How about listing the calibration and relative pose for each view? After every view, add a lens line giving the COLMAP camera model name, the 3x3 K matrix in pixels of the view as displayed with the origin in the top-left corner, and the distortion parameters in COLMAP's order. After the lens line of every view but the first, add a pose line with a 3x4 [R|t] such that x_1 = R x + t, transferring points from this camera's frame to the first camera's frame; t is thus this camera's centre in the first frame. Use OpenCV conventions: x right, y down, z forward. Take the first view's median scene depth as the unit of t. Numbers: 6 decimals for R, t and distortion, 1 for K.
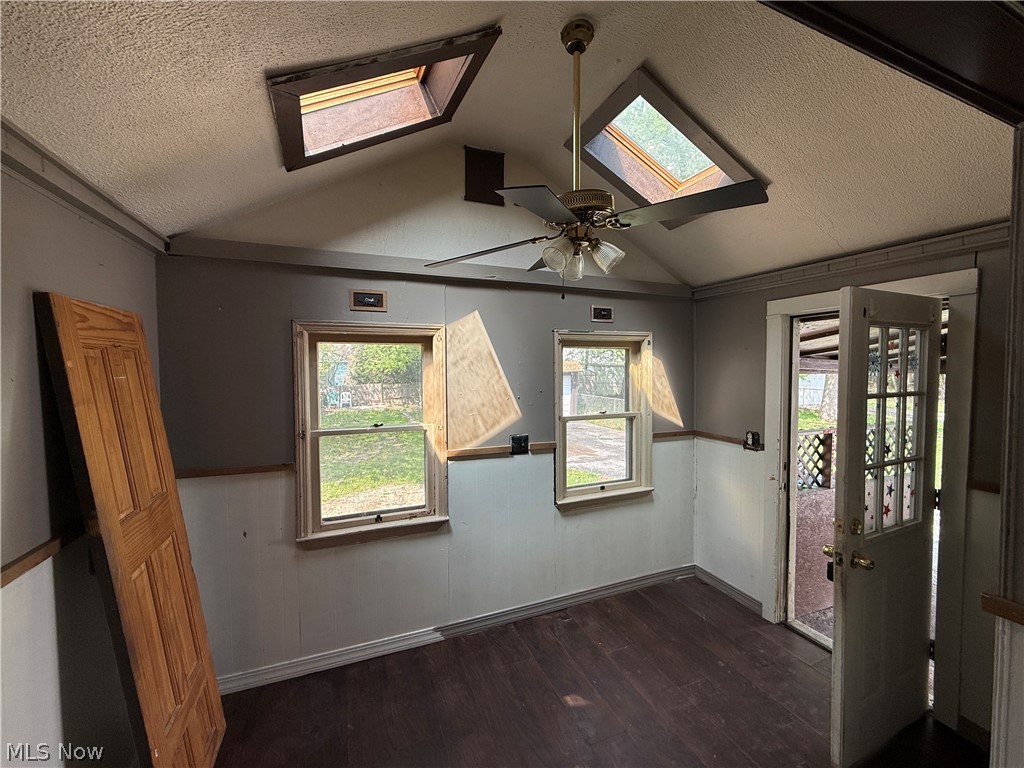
lens RADIAL K [[407.0, 0, 512.0], [0, 407.0, 384.0], [0, 0, 1]] dist [-0.000061, -0.000007]
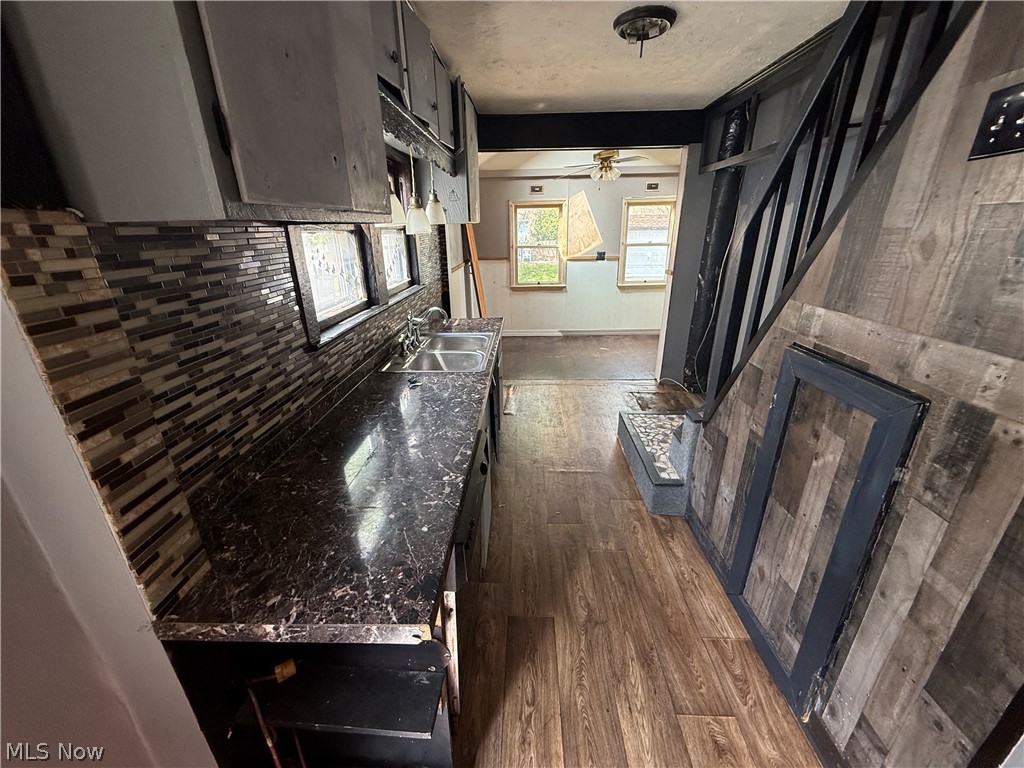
lens RADIAL K [[407.0, 0, 512.0], [0, 407.0, 384.0], [0, 0, 1]] dist [-0.000061, -0.000007]
pose [[0.913620, 0.133765, -0.383935, 0.547482], [0.000643, 0.943850, 0.330374, 0.080910], [0.406569, -0.302083, 0.862234, -1.370450]]
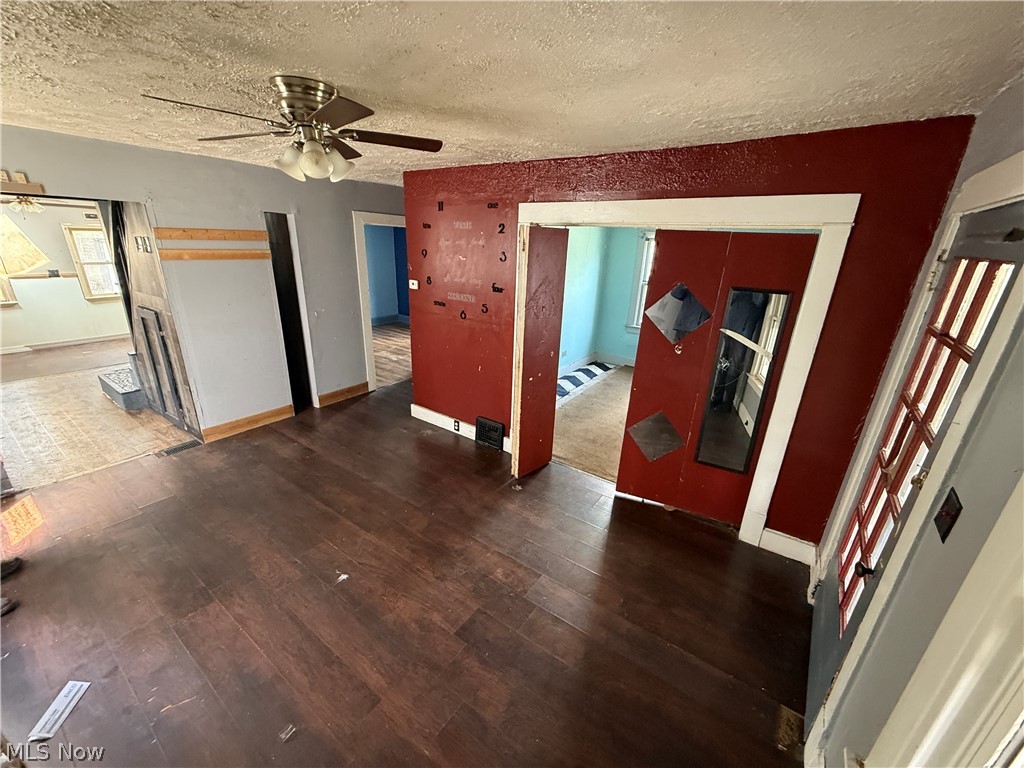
lens RADIAL K [[407.0, 0, 512.0], [0, 407.0, 384.0], [0, 0, 1]] dist [-0.000061, -0.000007]
pose [[0.840770, -0.154438, 0.518898, 1.025461], [-0.010639, 0.953552, 0.301041, 0.018424], [-0.541288, -0.258627, 0.800074, -2.791601]]
